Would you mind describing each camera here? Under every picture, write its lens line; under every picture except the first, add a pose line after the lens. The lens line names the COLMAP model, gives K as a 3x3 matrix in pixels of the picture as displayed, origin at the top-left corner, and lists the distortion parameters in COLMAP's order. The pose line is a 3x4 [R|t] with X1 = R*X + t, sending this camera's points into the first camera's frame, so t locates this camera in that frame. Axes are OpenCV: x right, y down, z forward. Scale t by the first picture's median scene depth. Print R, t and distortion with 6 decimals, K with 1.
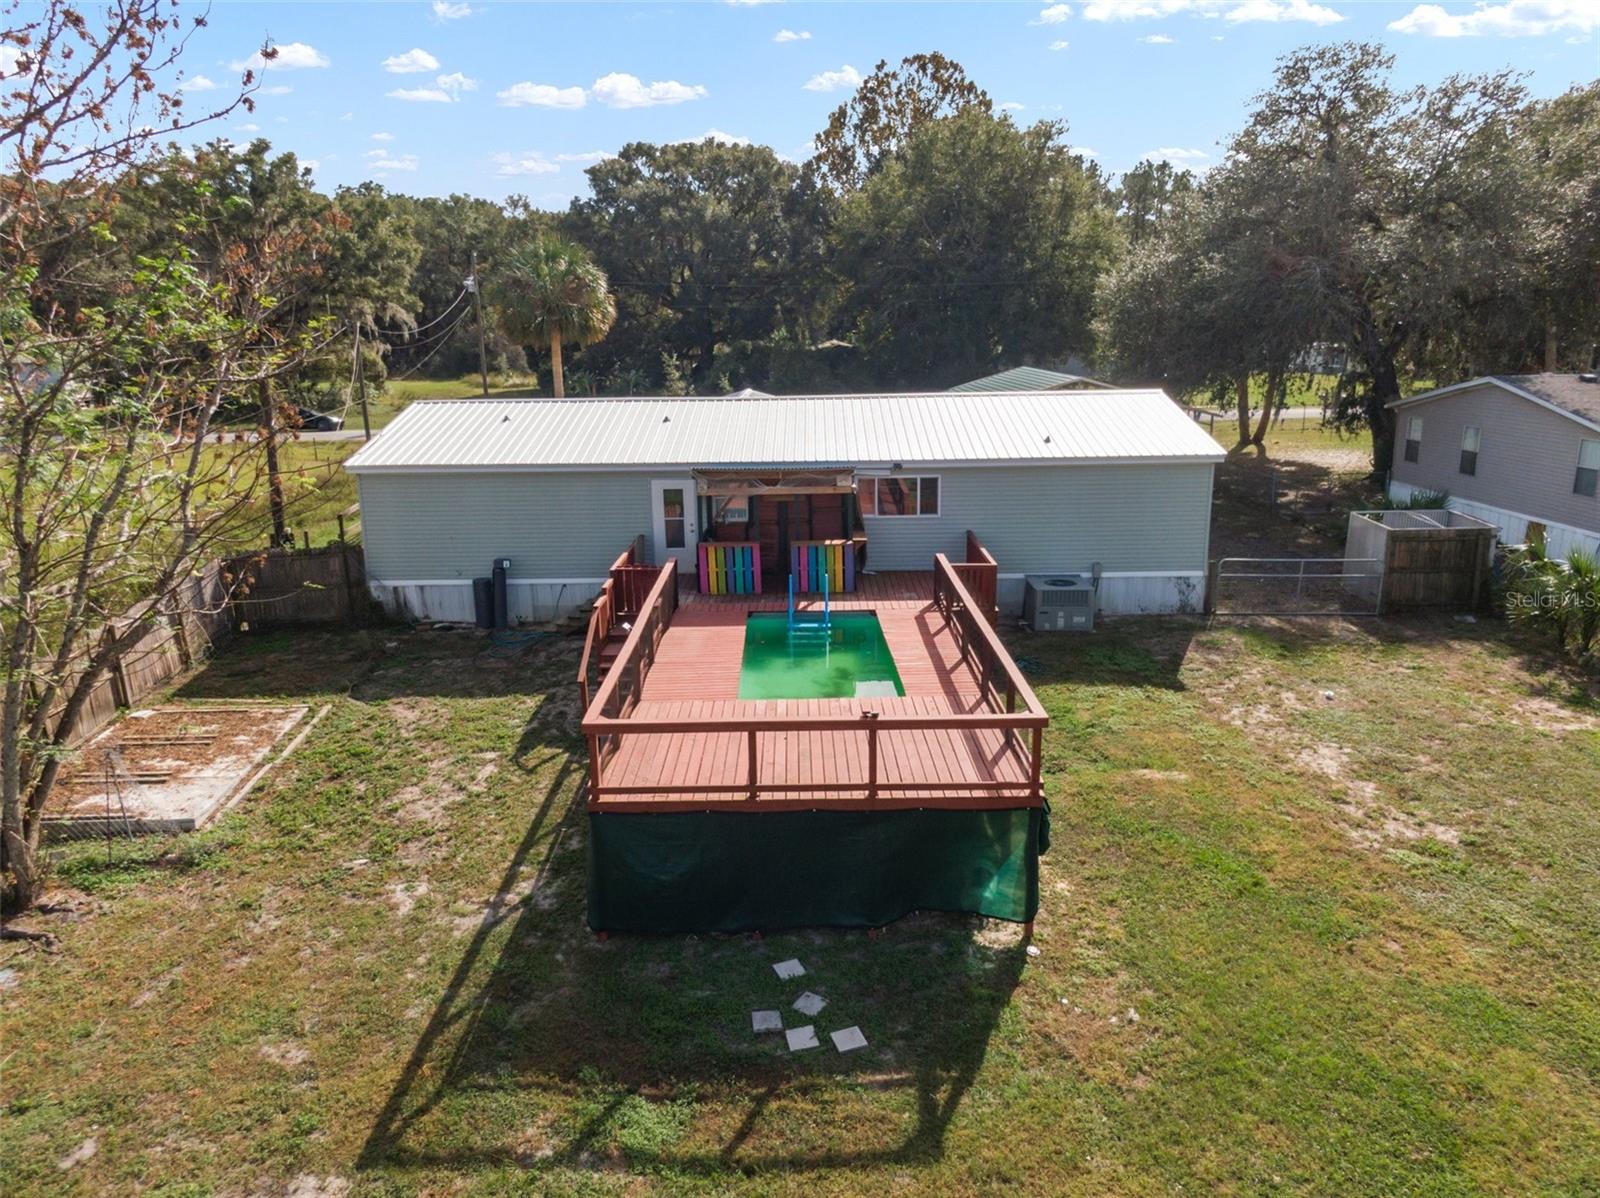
lens RADIAL K [[1203.5, 0, 800.0], [0, 1203.5, 599.0], [0, 0, 1]] dist [0.044537, -0.088115]
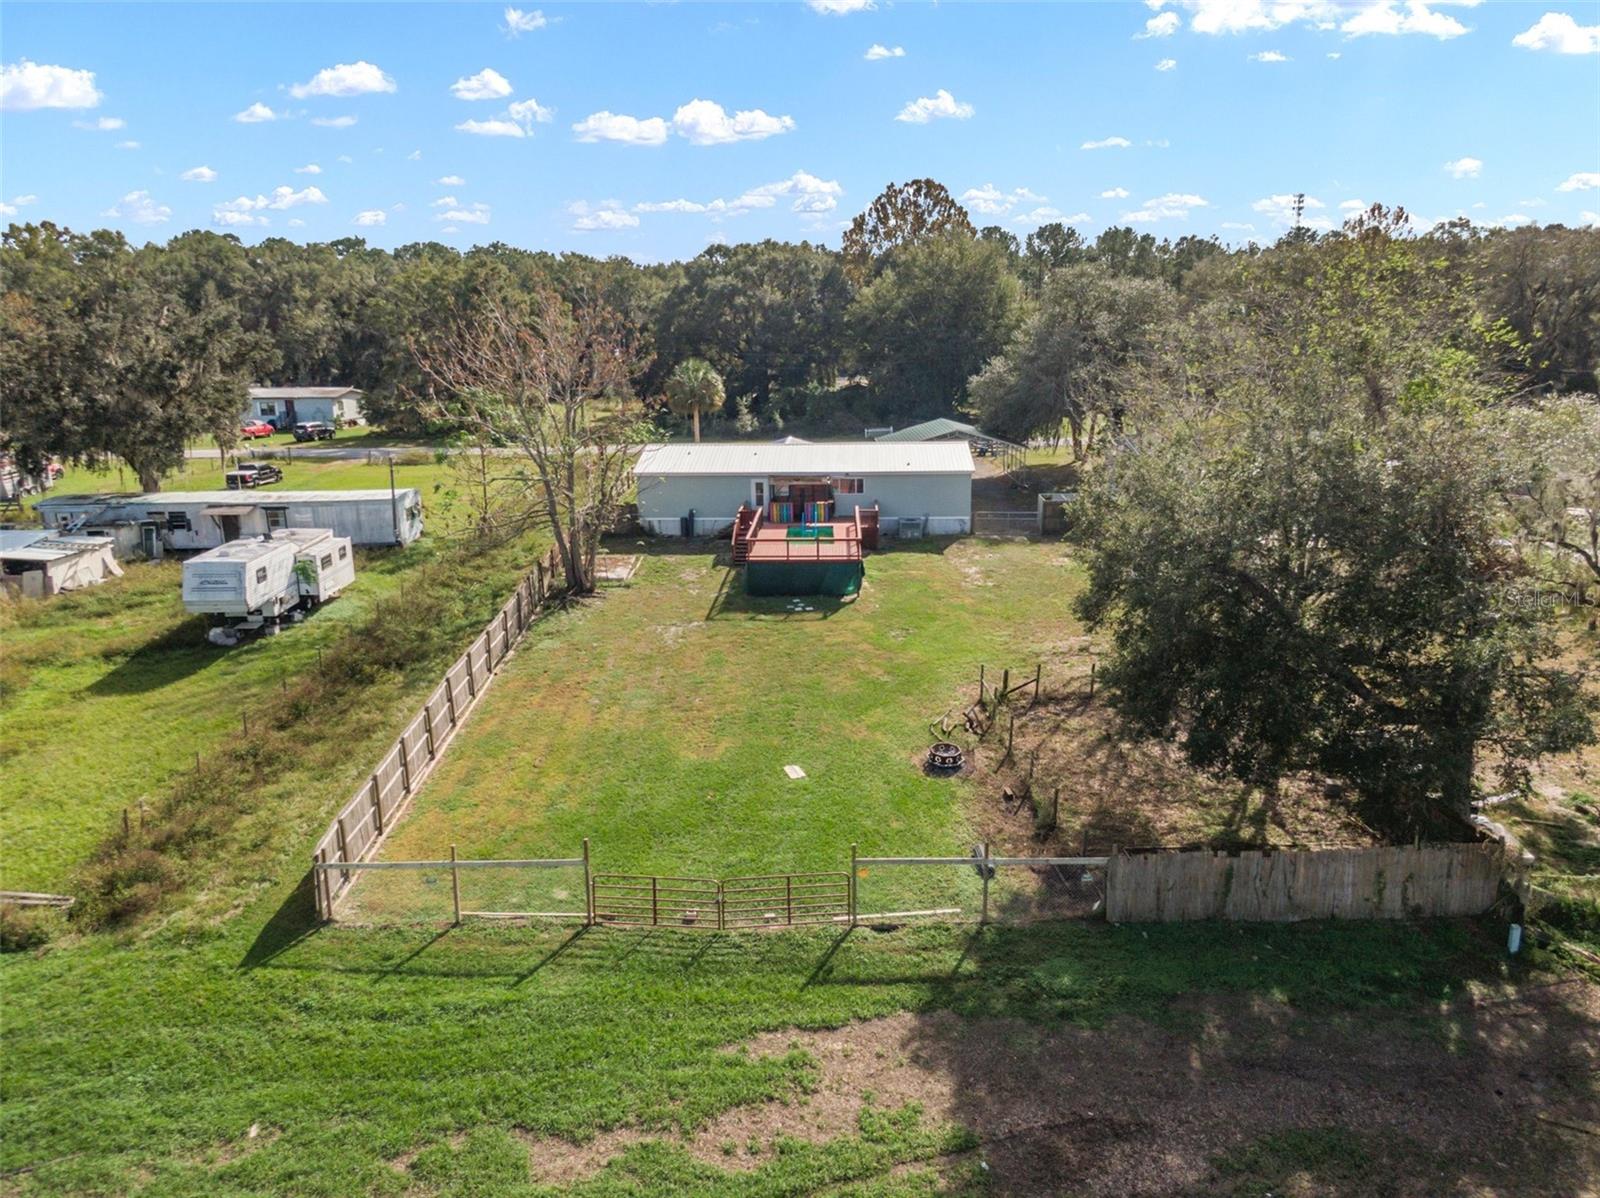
lens RADIAL K [[1203.5, 0, 800.0], [0, 1203.5, 599.0], [0, 0, 1]] dist [0.044537, -0.088115]
pose [[0.999228, 0.010147, -0.037944, 0.082747], [-0.010180, 0.999948, -0.000666, 0.162509], [0.037935, 0.001052, 0.999280, -1.608768]]
